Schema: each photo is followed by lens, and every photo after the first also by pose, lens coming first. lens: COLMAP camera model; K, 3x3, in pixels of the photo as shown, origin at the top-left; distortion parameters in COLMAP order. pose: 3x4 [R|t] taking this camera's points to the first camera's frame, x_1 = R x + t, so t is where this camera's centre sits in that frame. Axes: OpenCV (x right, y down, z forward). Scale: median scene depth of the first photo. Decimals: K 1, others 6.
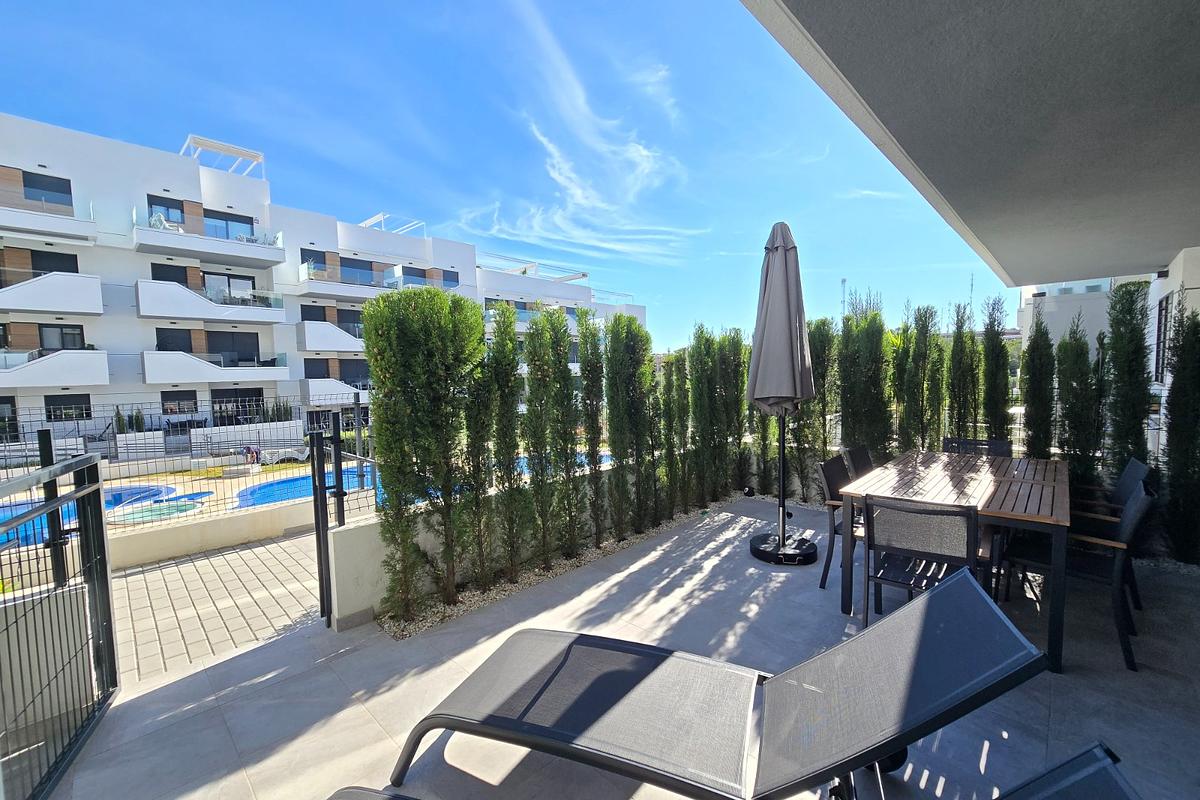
lens RADIAL K [[486.6, 0, 597.4], [0, 486.6, 403.5], [0, 0, 1]] dist [0.000687, 0.000035]
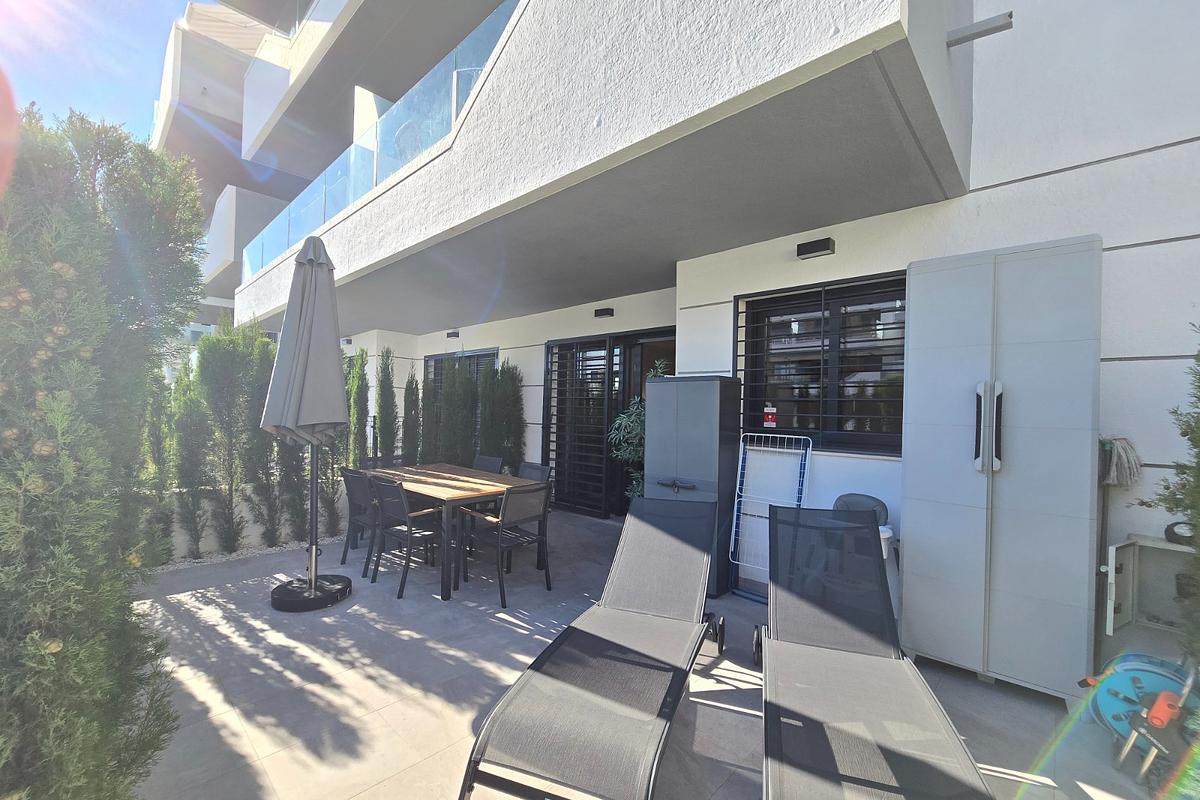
lens RADIAL K [[486.6, 0, 597.7], [0, 486.6, 405.3], [0, 0, 1]] dist [0.000687, 0.000035]
pose [[-0.005937, 0.029841, 0.999537, -0.569683], [0.038481, 0.998821, -0.029591, -0.001434], [-0.999242, 0.038288, -0.007078, 0.489884]]
